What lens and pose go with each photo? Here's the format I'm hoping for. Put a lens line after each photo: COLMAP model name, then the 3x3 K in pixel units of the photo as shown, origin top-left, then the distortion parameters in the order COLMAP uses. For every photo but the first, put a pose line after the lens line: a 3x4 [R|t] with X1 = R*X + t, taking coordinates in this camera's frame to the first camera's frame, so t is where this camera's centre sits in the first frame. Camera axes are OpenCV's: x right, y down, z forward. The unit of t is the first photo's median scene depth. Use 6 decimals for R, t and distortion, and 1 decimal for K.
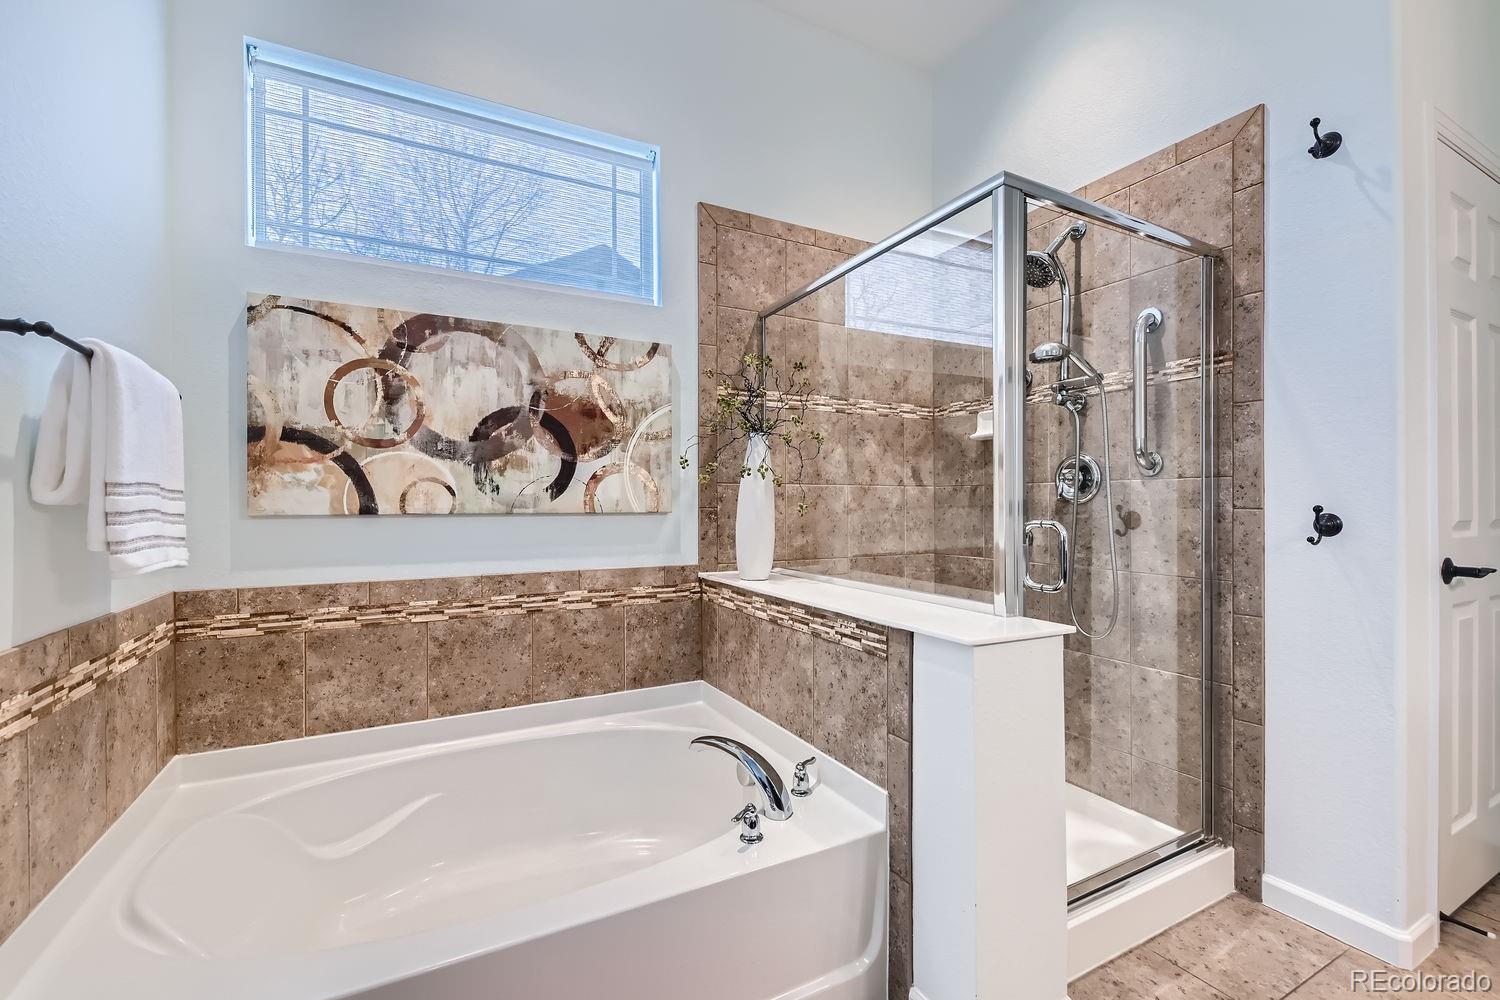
lens RADIAL K [[647.4, 0, 748.3], [0, 647.4, 496.7], [0, 0, 1]] dist [-0.002916, -0.000275]
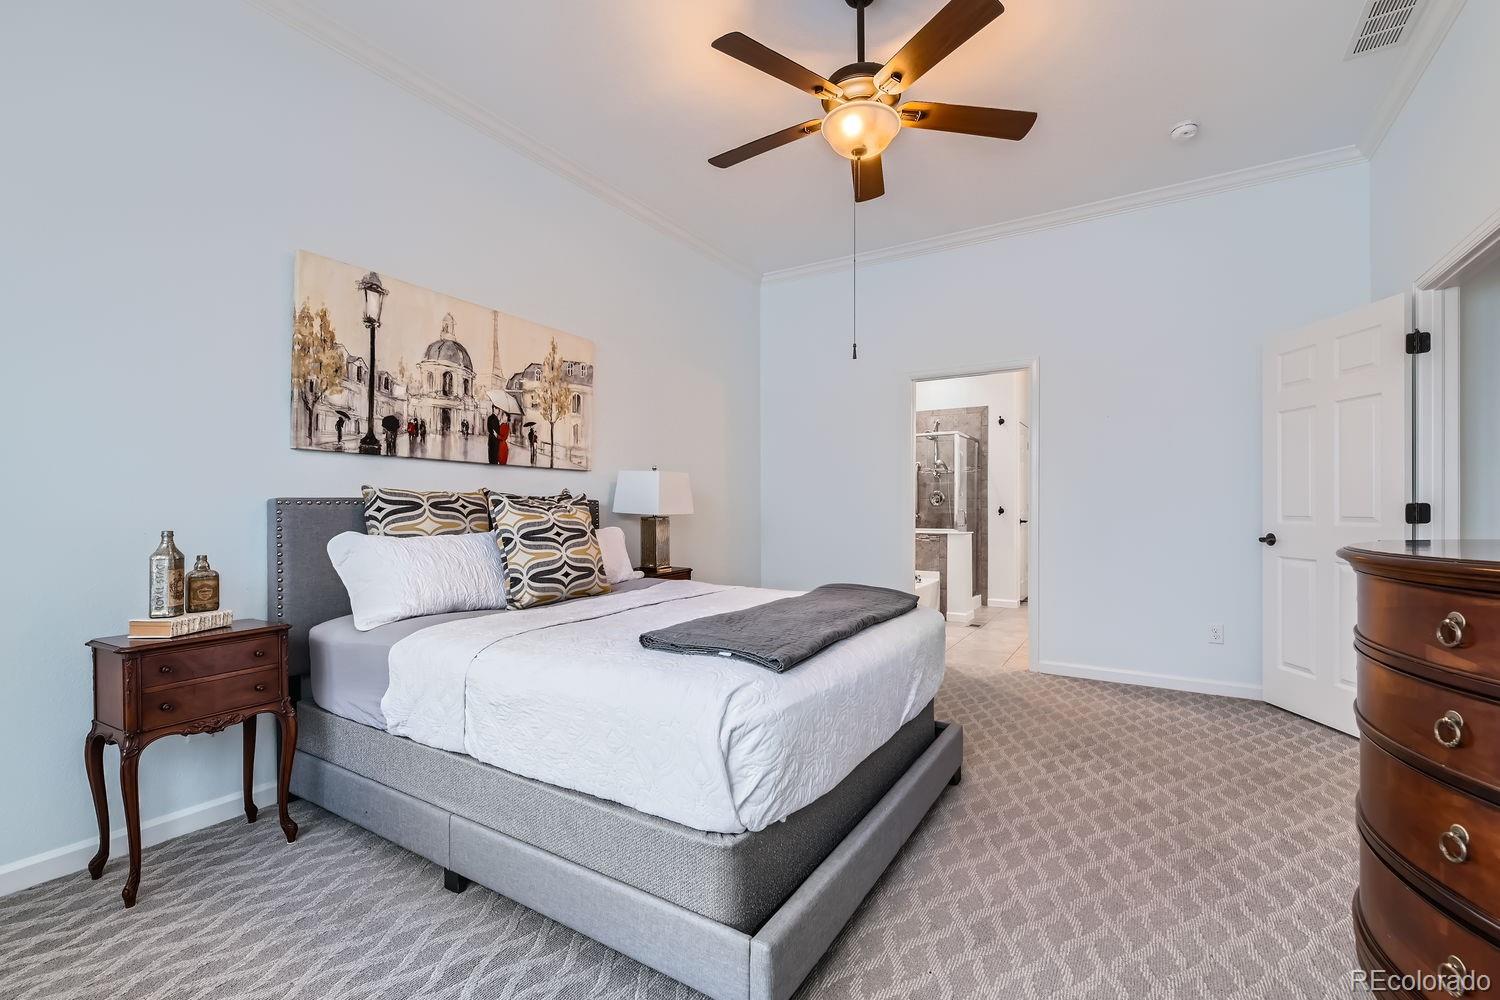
lens RADIAL K [[647.4, 0, 751.8], [0, 647.4, 496.8], [0, 0, 1]] dist [-0.002916, -0.000275]
pose [[0.869922, -0.001220, 0.493188, -2.475013], [0.001180, 0.999999, 0.000392, -0.047816], [-0.493188, 0.000241, 0.869923, -1.784288]]
